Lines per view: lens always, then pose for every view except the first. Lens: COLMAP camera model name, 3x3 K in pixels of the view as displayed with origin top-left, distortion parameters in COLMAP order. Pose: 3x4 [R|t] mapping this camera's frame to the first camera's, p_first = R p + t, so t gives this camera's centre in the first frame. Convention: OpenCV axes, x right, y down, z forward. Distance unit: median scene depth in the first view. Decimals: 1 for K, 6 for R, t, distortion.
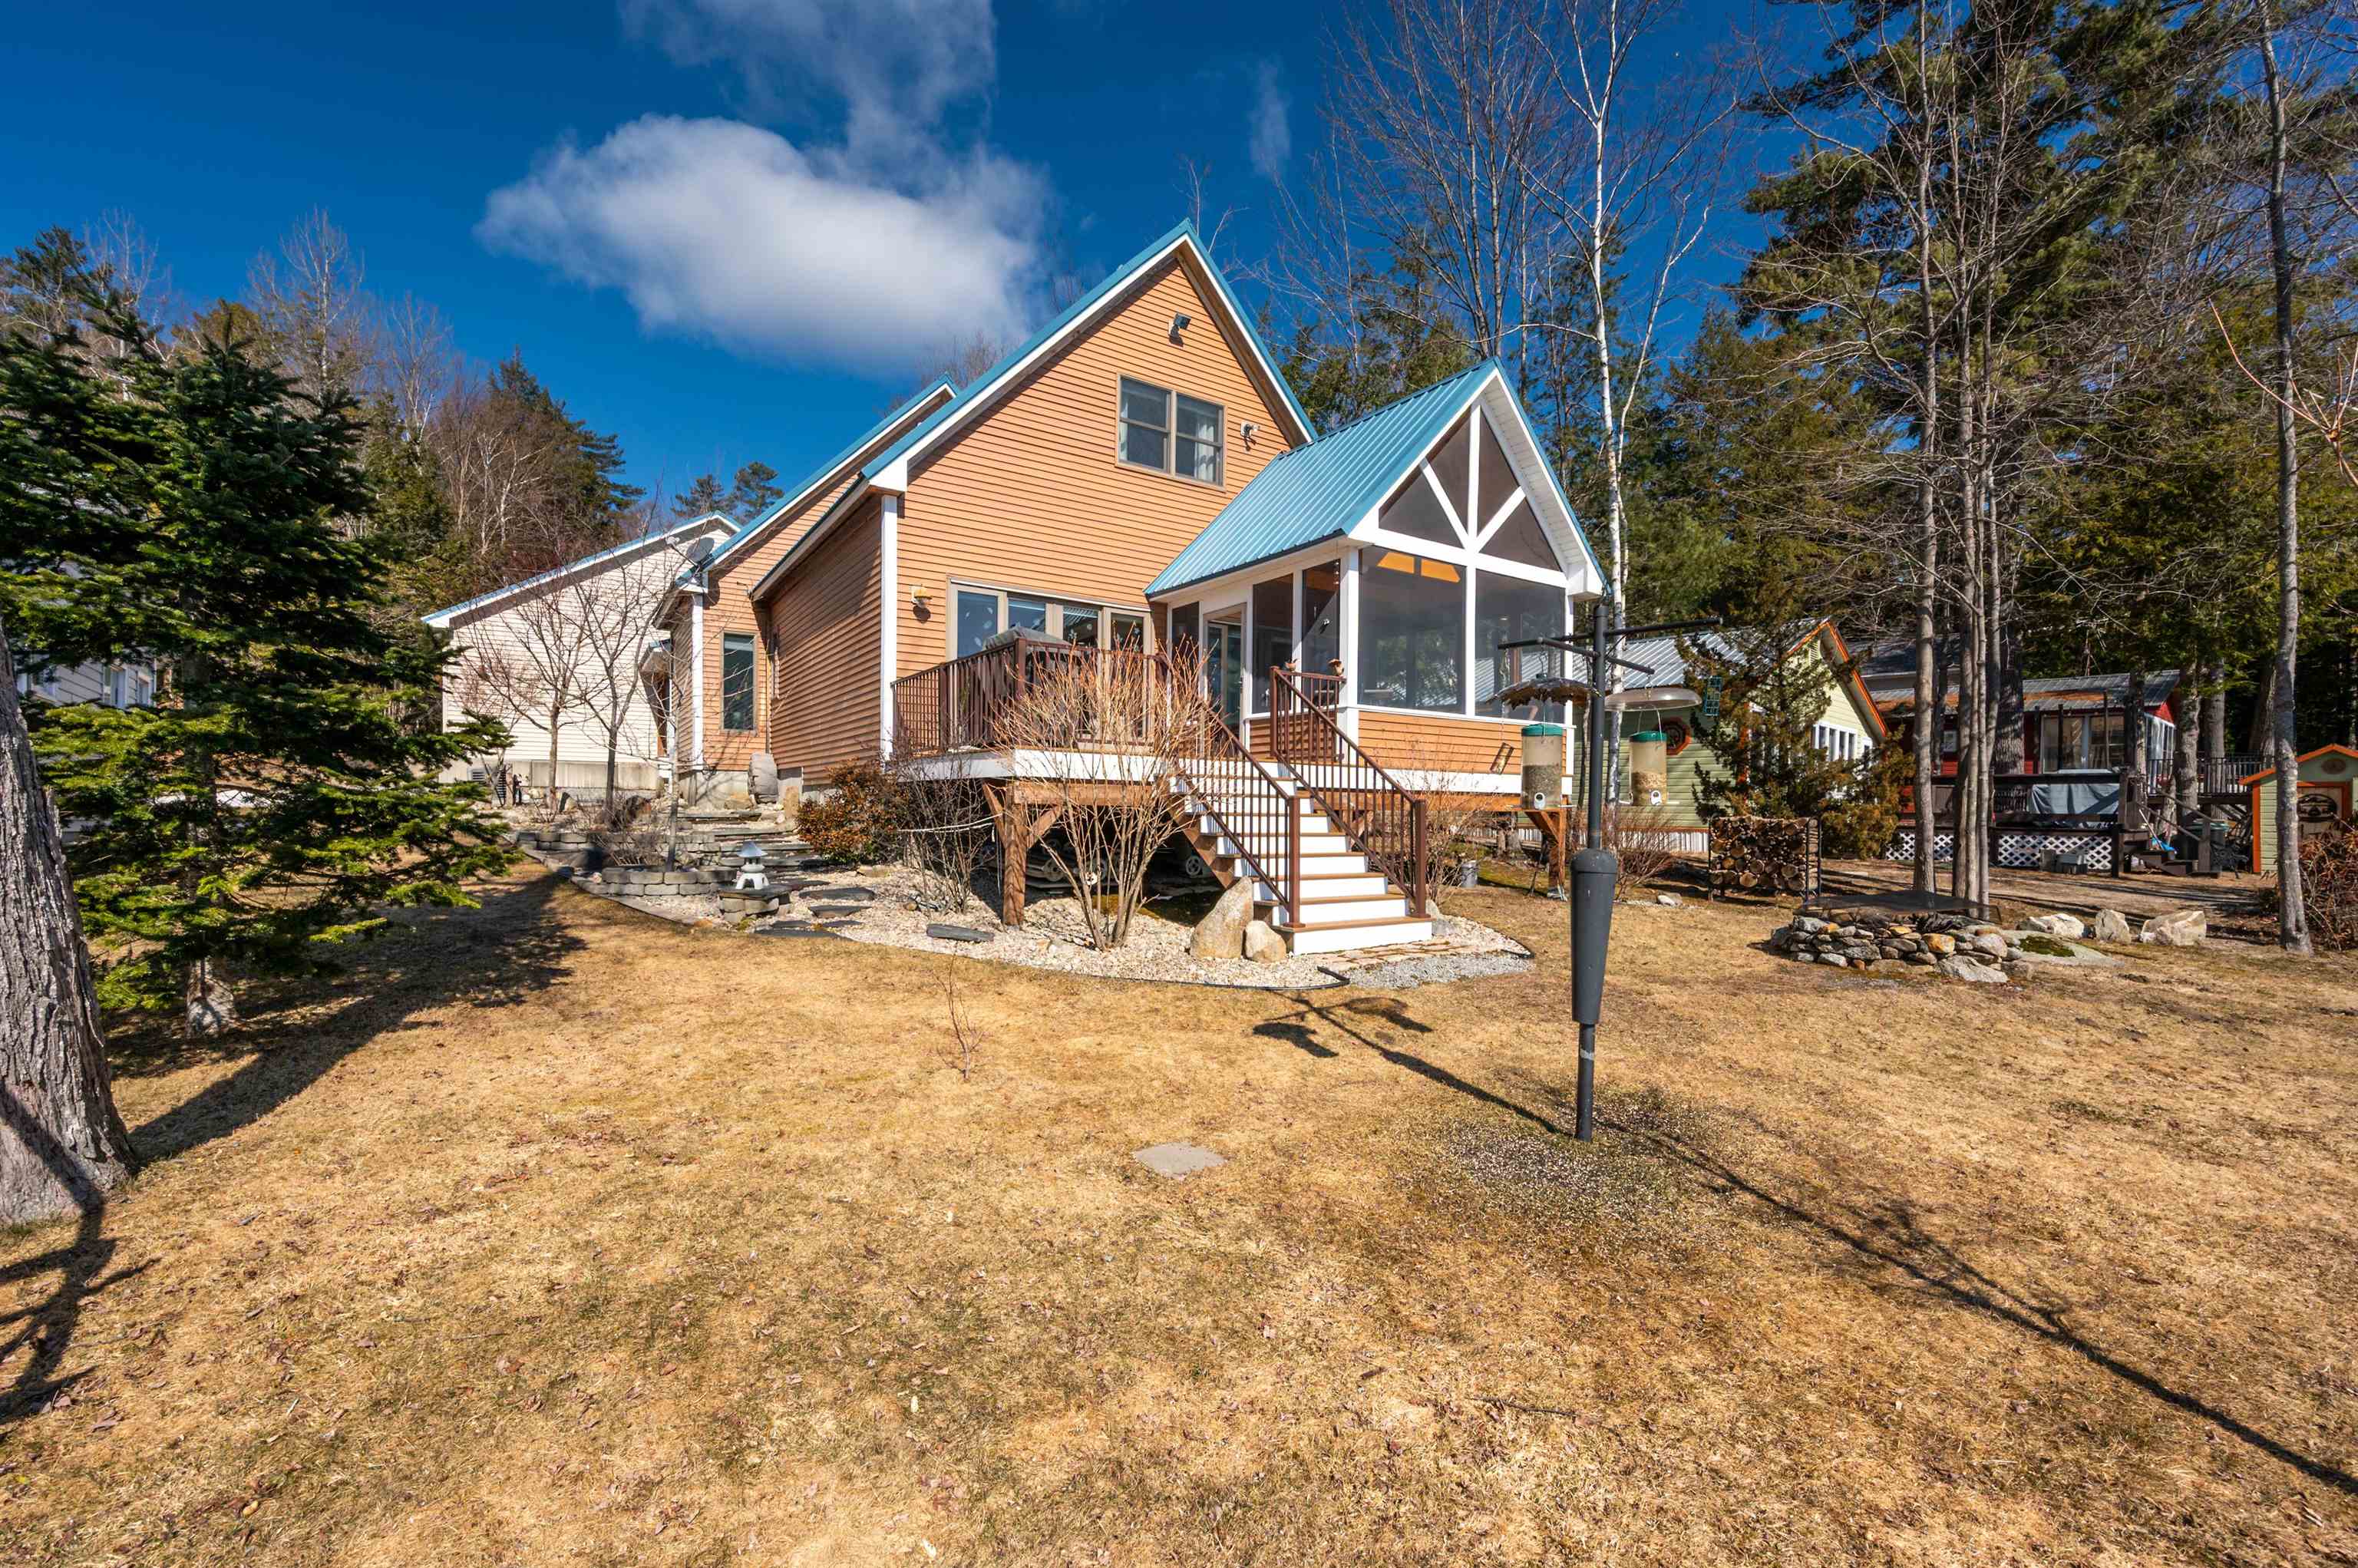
lens RADIAL K [[927.1, 0, 1179.0], [0, 927.1, 784.0], [0, 0, 1]] dist [-0.005281, 0.000102]
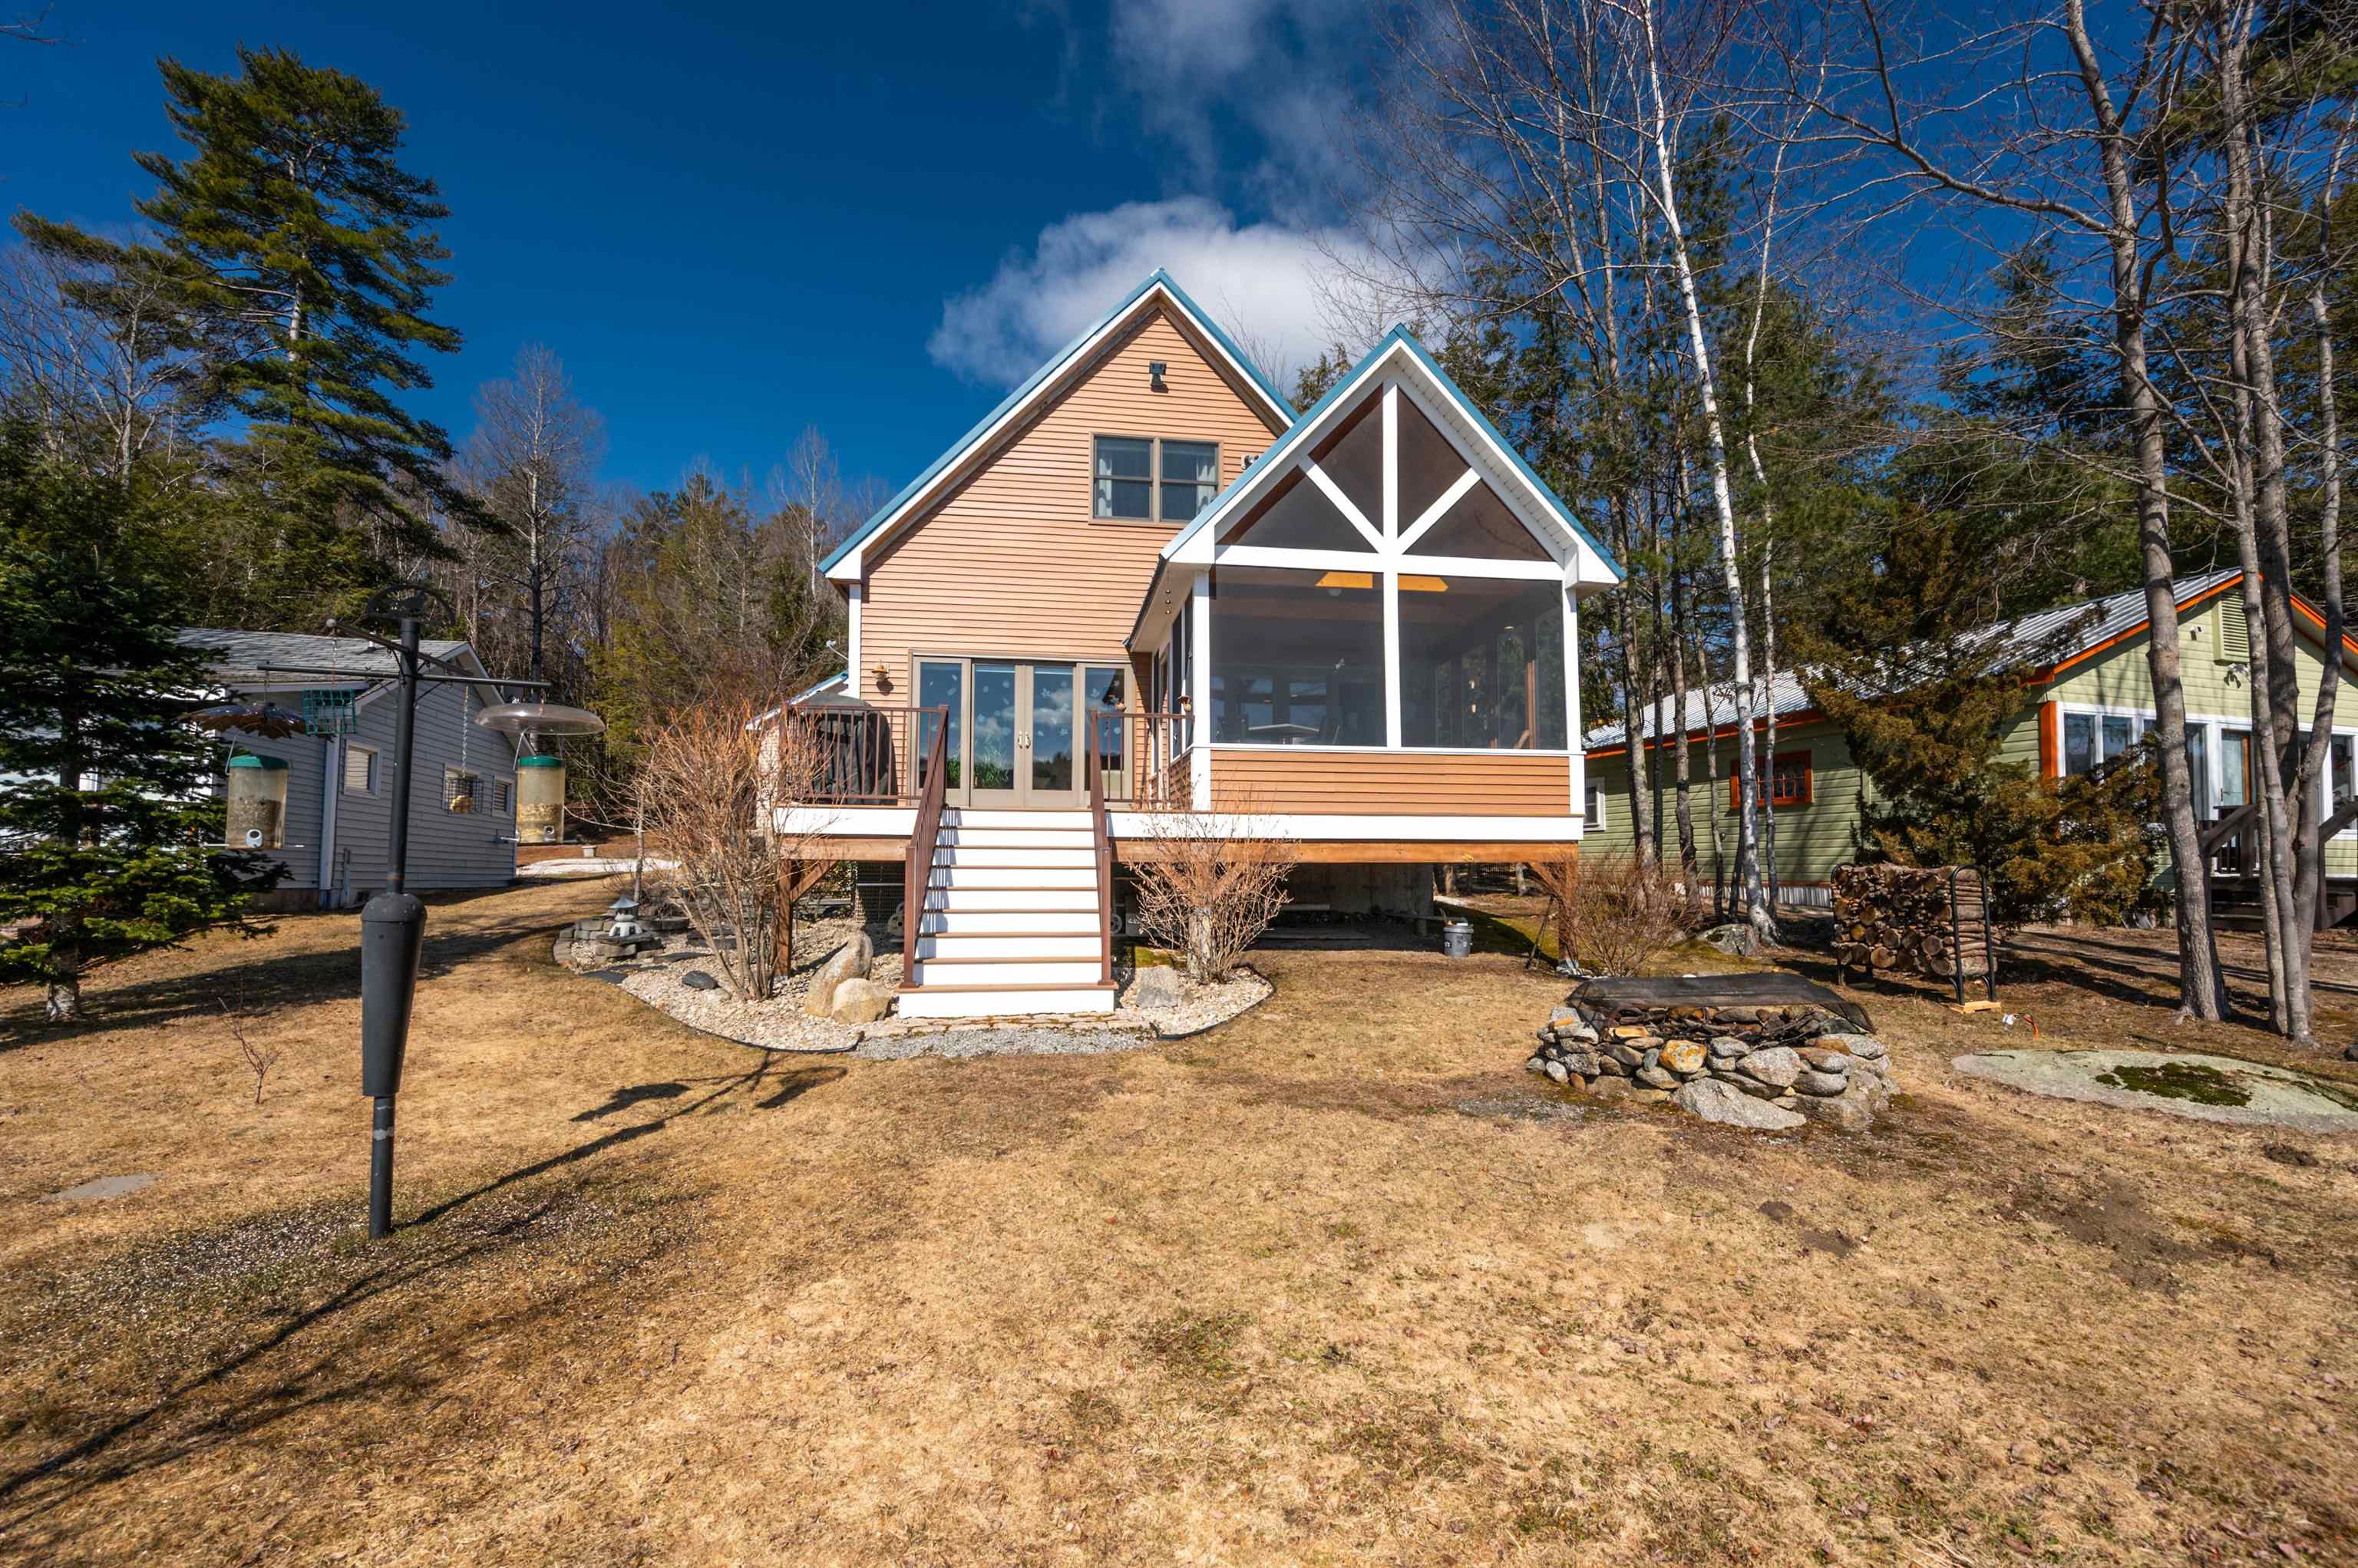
lens RADIAL K [[927.1, 0, 1179.0], [0, 927.1, 784.0], [0, 0, 1]] dist [-0.005281, 0.000102]
pose [[0.909654, -0.048076, -0.412575, 0.453816], [0.020029, 0.997201, -0.072040, 0.014192], [0.414884, 0.057268, 0.908070, 0.155508]]
